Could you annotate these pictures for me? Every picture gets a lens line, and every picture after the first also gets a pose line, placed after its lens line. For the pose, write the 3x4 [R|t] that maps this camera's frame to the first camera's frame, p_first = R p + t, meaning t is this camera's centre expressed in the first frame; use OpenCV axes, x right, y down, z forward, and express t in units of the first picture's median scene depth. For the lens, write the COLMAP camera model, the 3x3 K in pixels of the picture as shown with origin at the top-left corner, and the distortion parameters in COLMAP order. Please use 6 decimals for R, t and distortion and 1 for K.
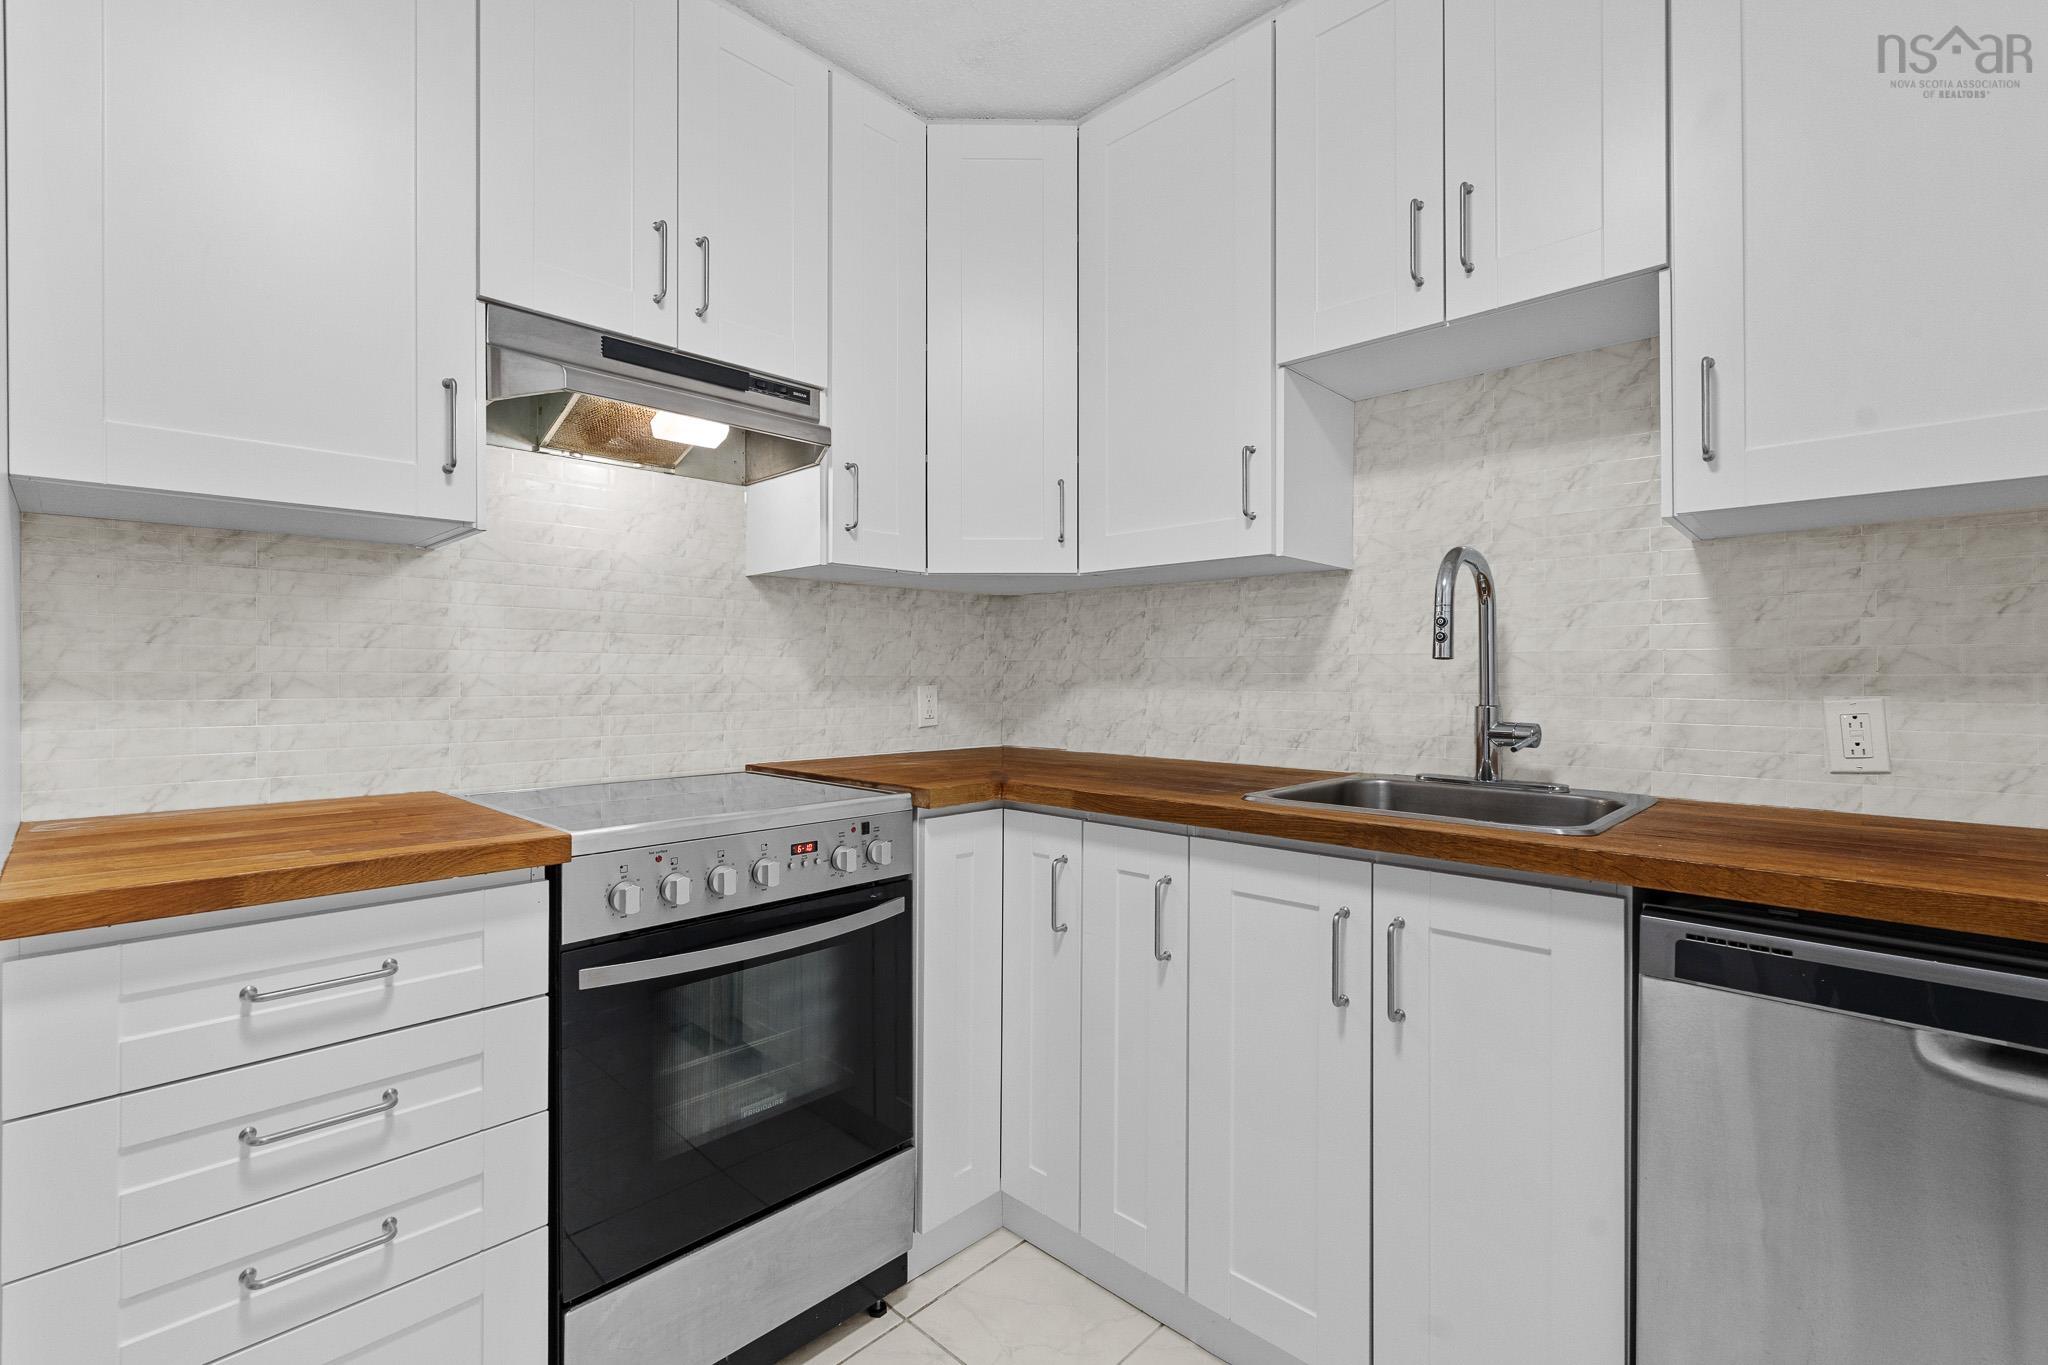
lens RADIAL K [[900.4, 0, 1028.9], [0, 900.4, 671.4], [0, 0, 1]] dist [-0.001686, 0.000319]
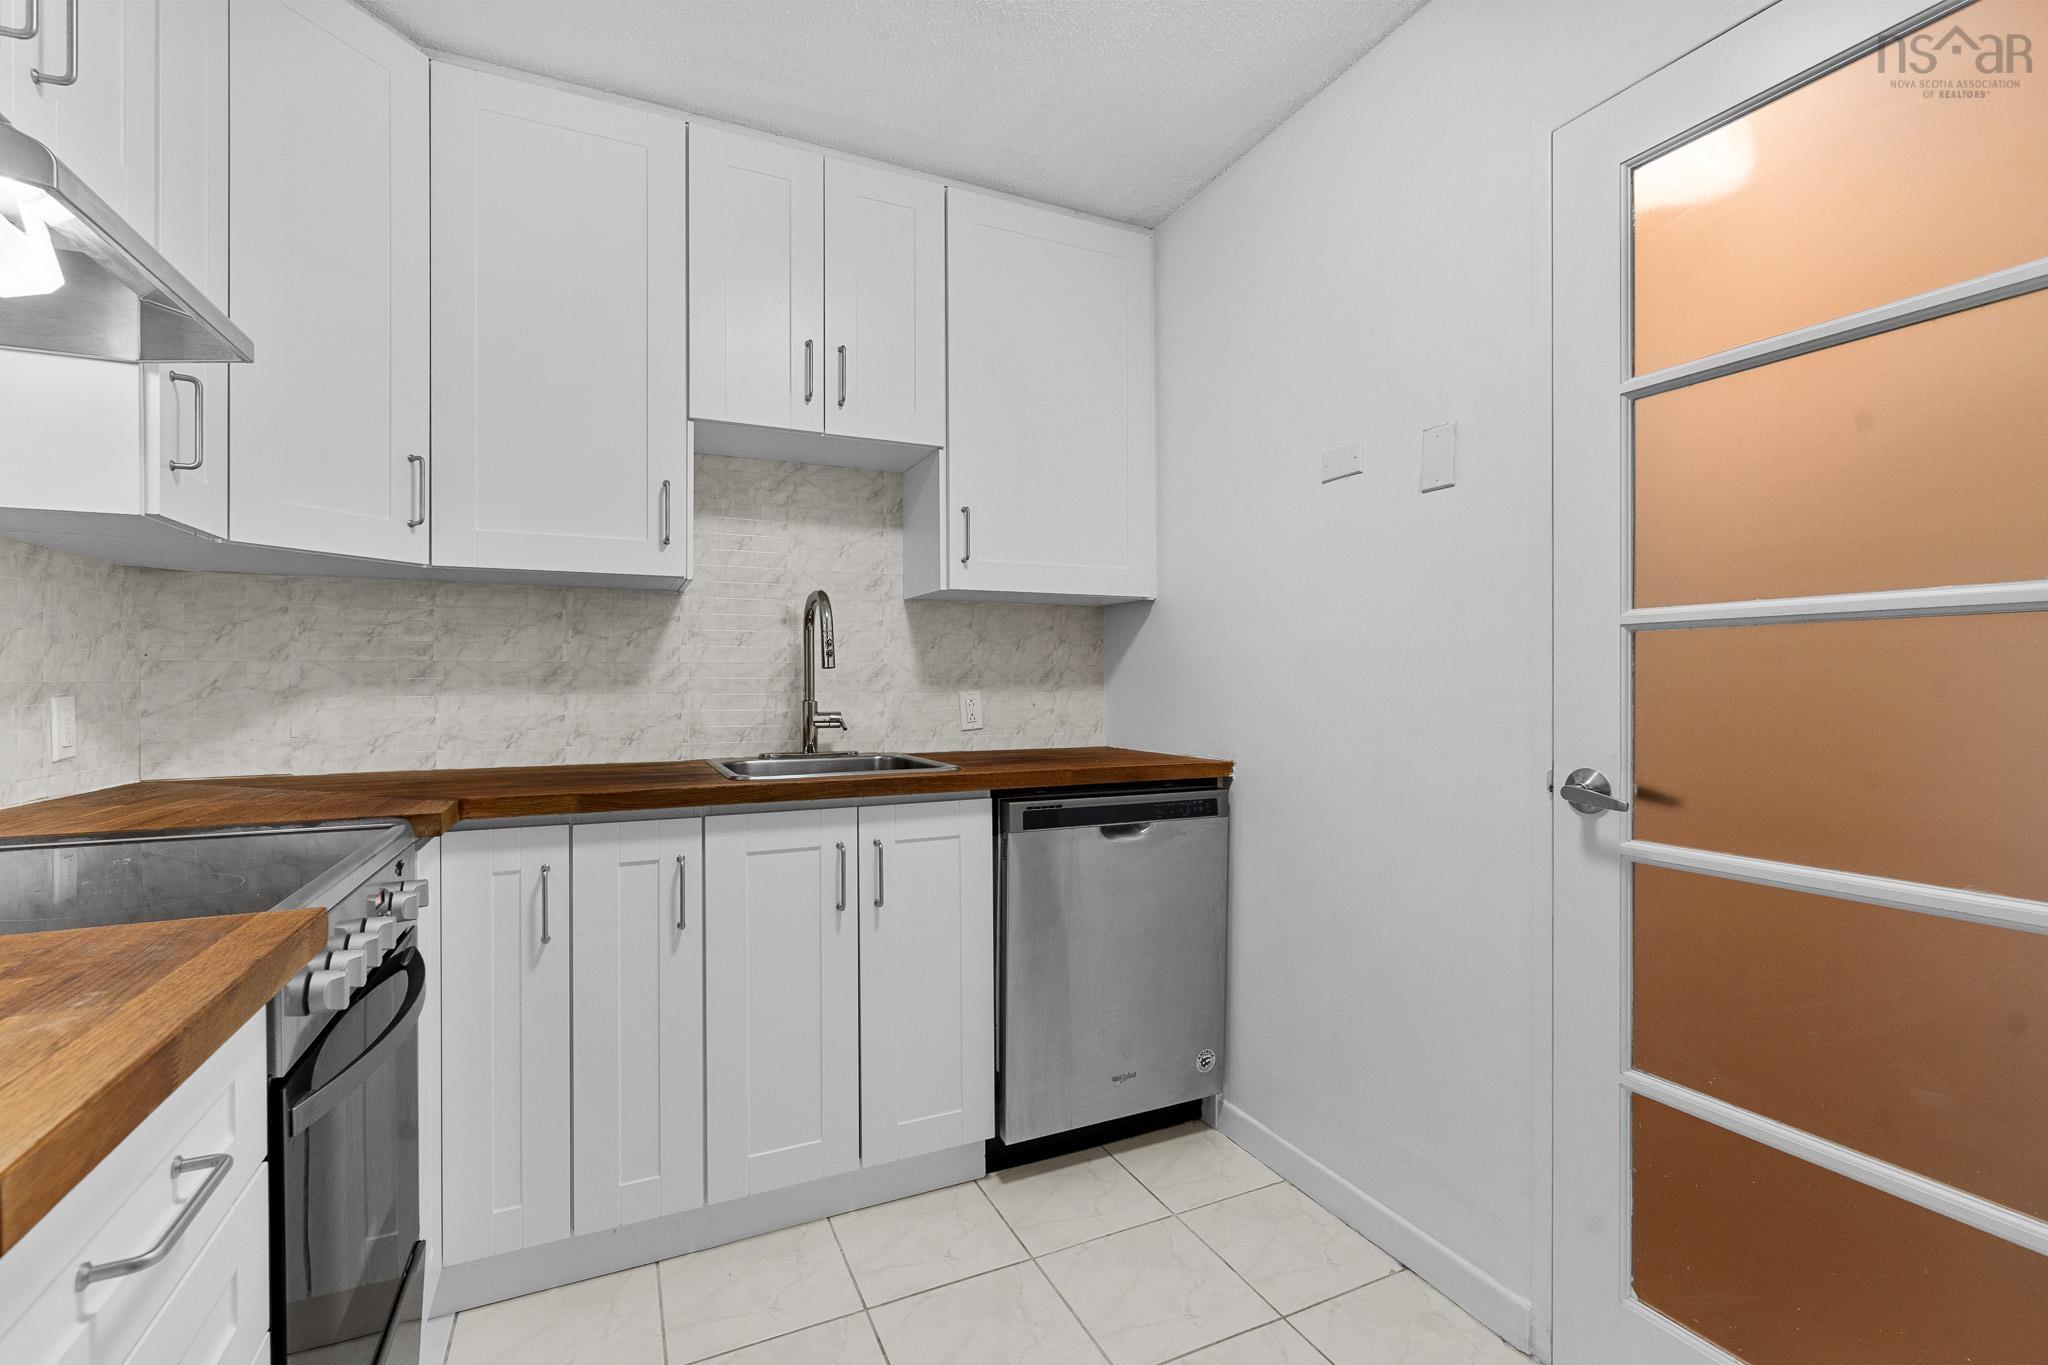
lens RADIAL K [[892.9, 0, 1024.0], [0, 892.9, 682.5], [0, 0, 1]] dist [-0.002460, 0.000348]
pose [[0.358589, -0.004422, 0.933485, -0.734414], [-0.002289, 0.999982, 0.005616, 0.000340], [-0.933493, -0.004150, 0.358572, 0.186344]]
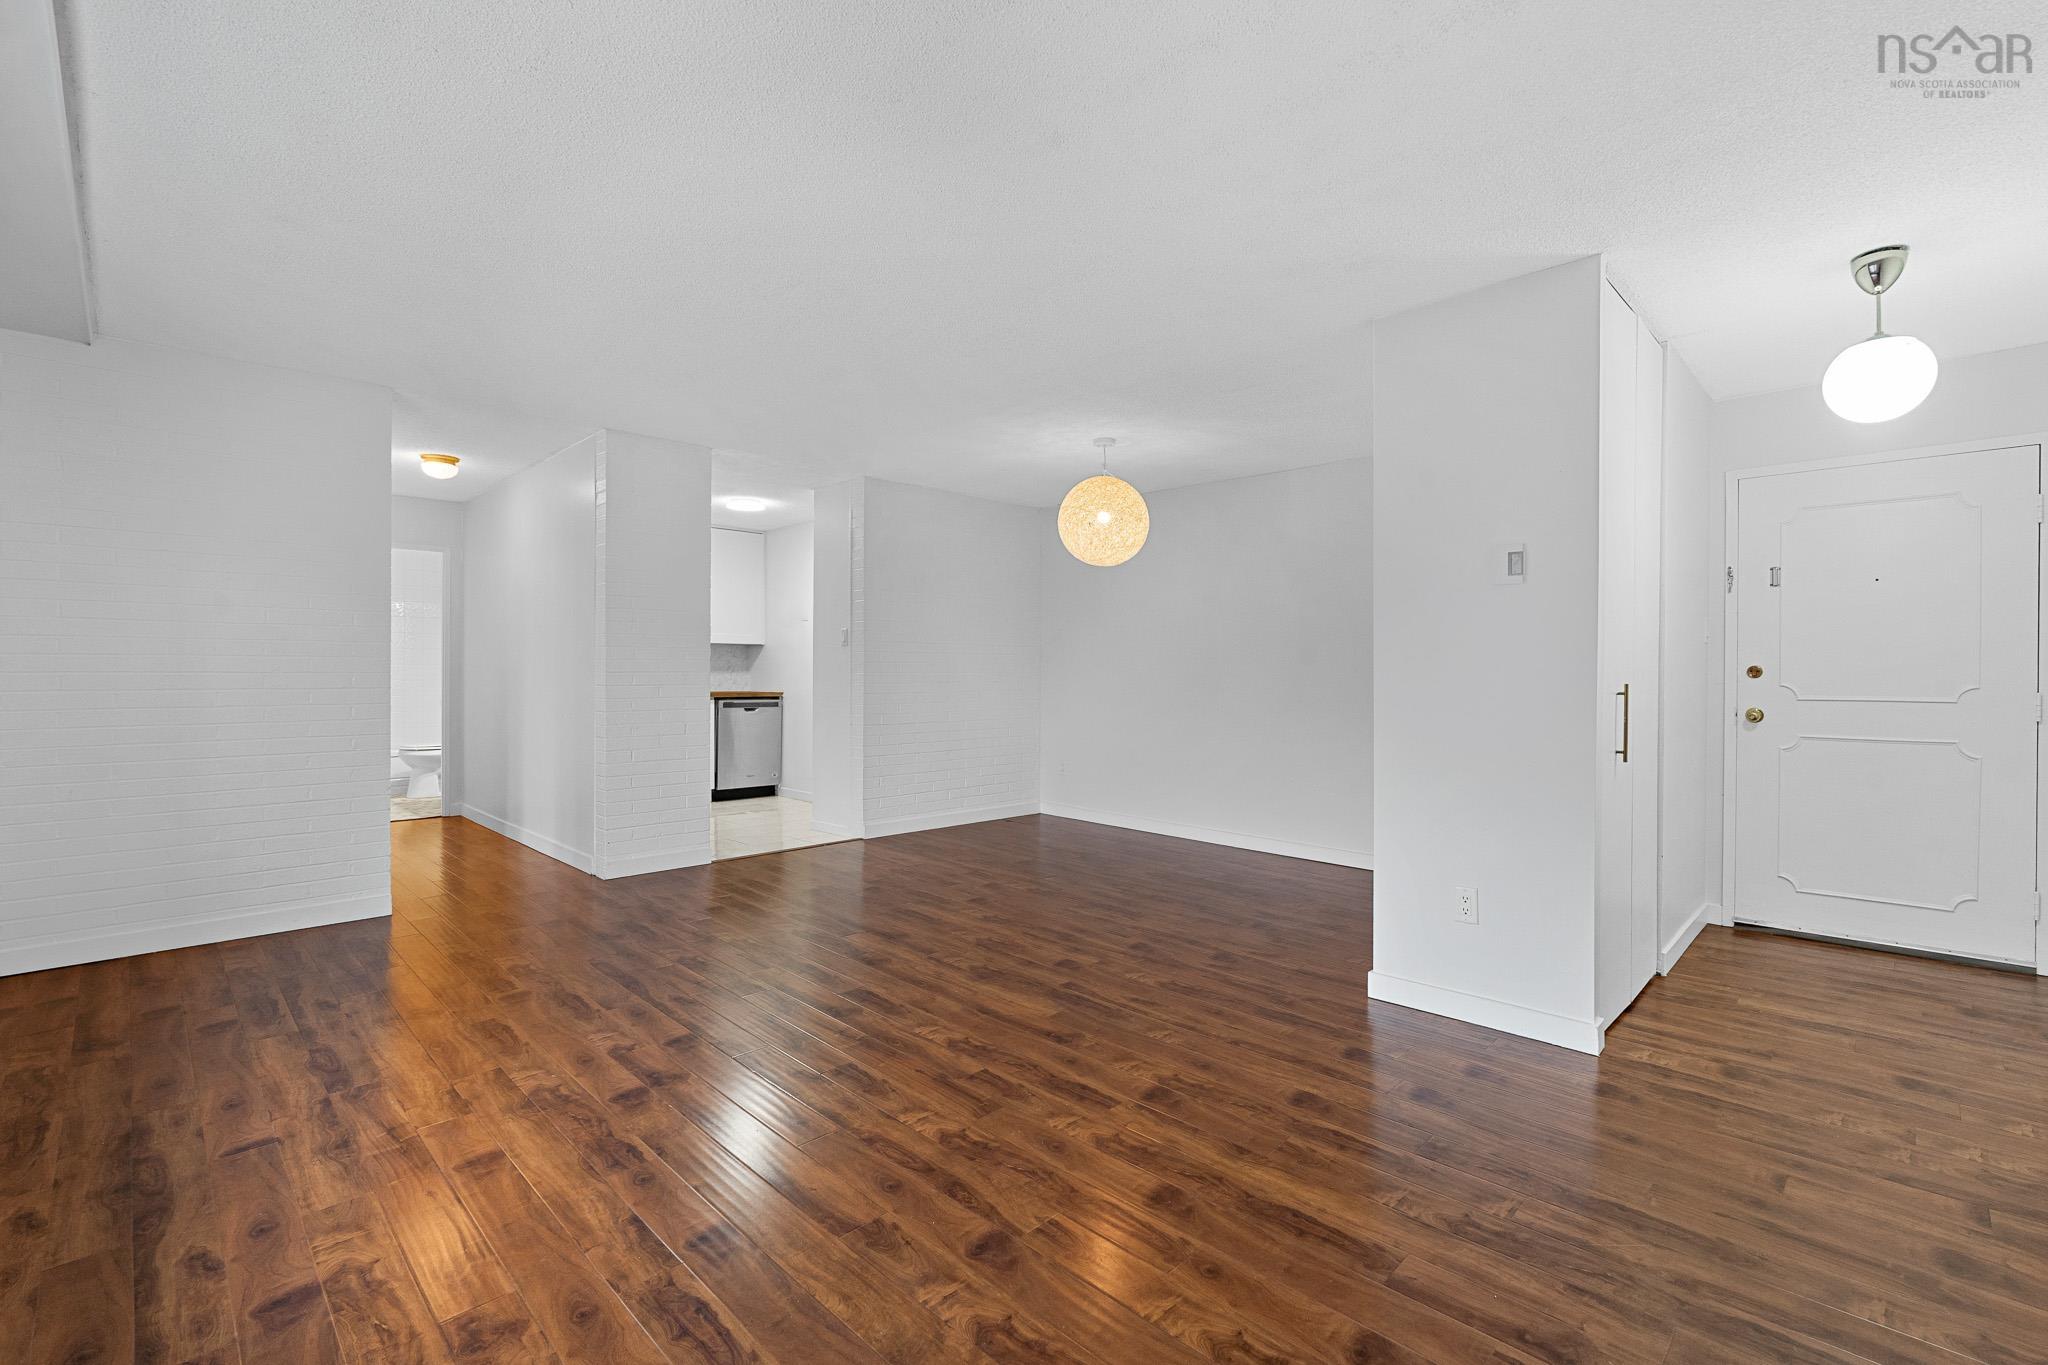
lens RADIAL K [[892.8, 0, 1008.7], [0, 892.8, 686.3], [0, 0, 1]] dist [0.001052, 0.000408]
pose [[0.033554, -0.015748, 0.999313, -4.439402], [-0.009269, 0.999828, 0.016067, 0.005440], [-0.999394, -0.009802, 0.033403, -1.103624]]
